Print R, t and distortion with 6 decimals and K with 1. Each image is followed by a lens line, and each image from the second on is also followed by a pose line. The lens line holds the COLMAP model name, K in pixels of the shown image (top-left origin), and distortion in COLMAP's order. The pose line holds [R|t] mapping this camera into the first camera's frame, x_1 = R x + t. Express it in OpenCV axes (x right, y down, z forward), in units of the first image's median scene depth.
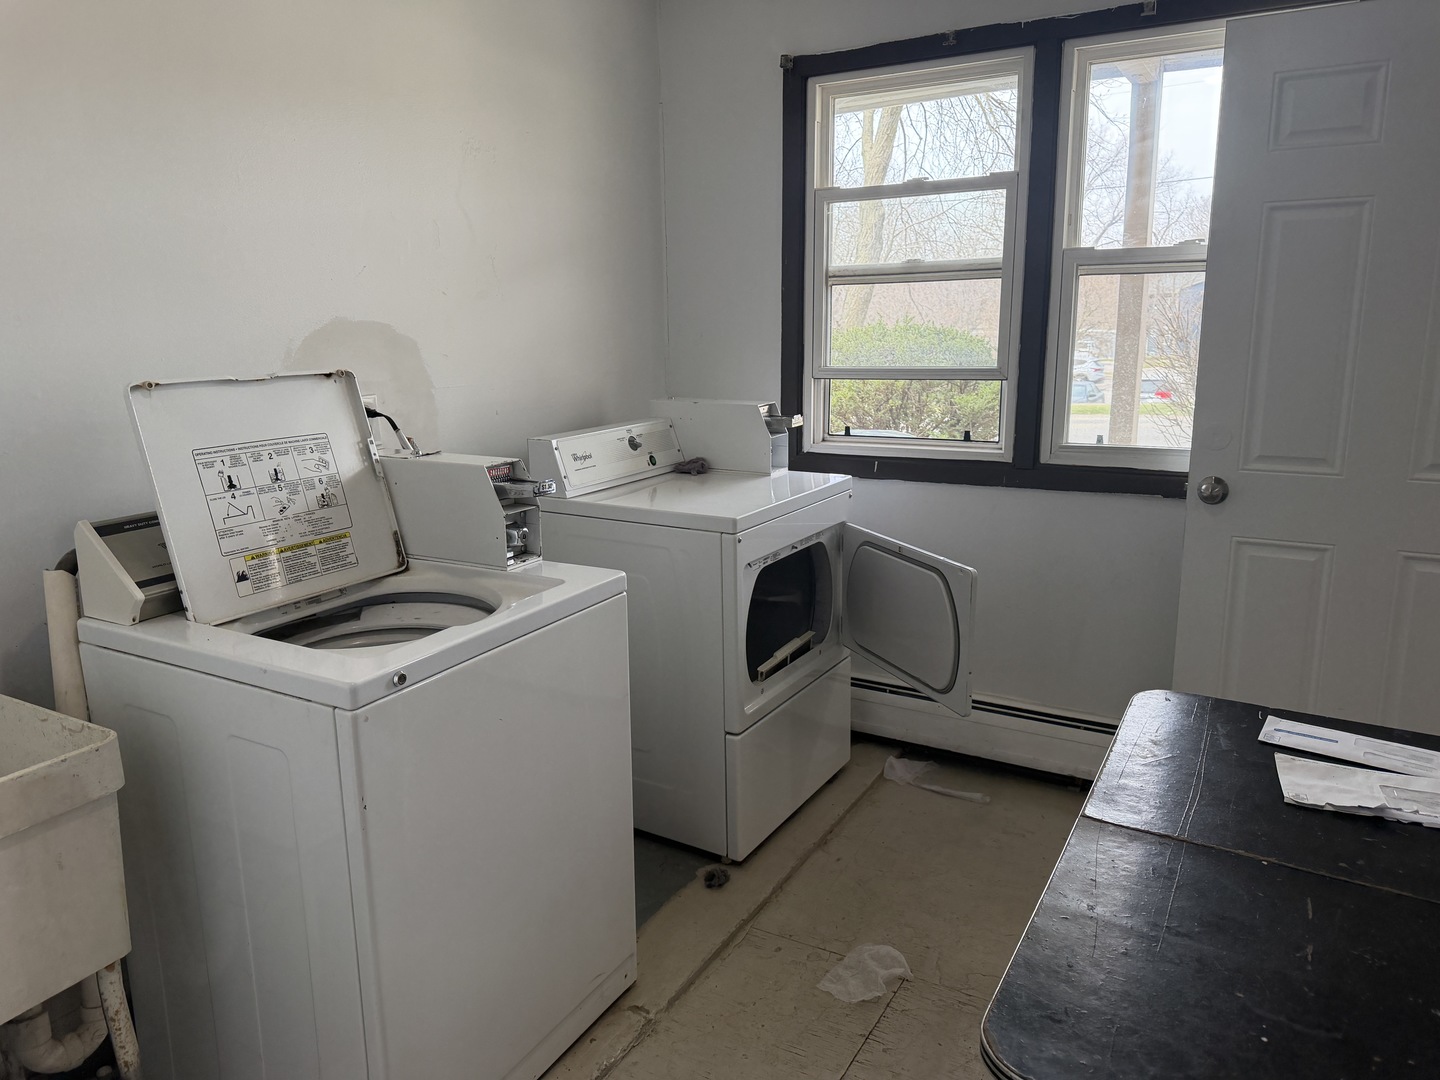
lens RADIAL K [[1022.6, 0, 719.0], [0, 1022.6, 546.3], [0, 0, 1]] dist [0.140953, -0.197092]
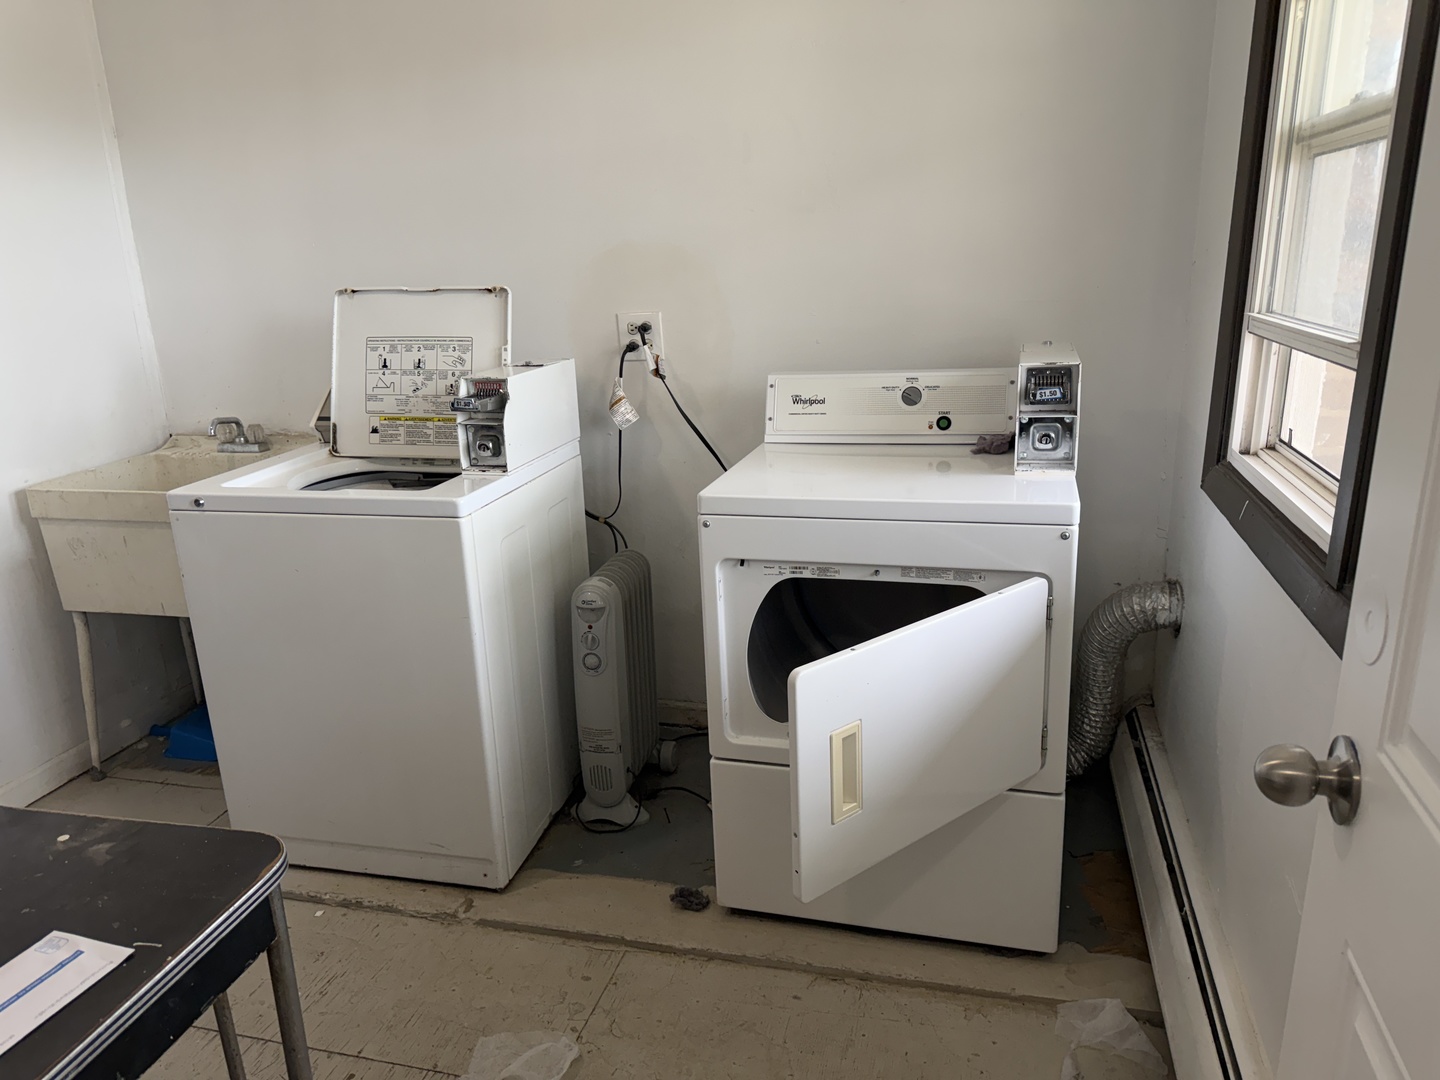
lens RADIAL K [[1022.6, 0, 719.0], [0, 1022.6, 546.3], [0, 0, 1]] dist [0.140953, -0.197092]
pose [[0.267850, 0.277147, -0.922738, 0.966433], [-0.186706, 0.954509, 0.232493, -0.223654], [0.945197, 0.110007, 0.307410, 0.967234]]
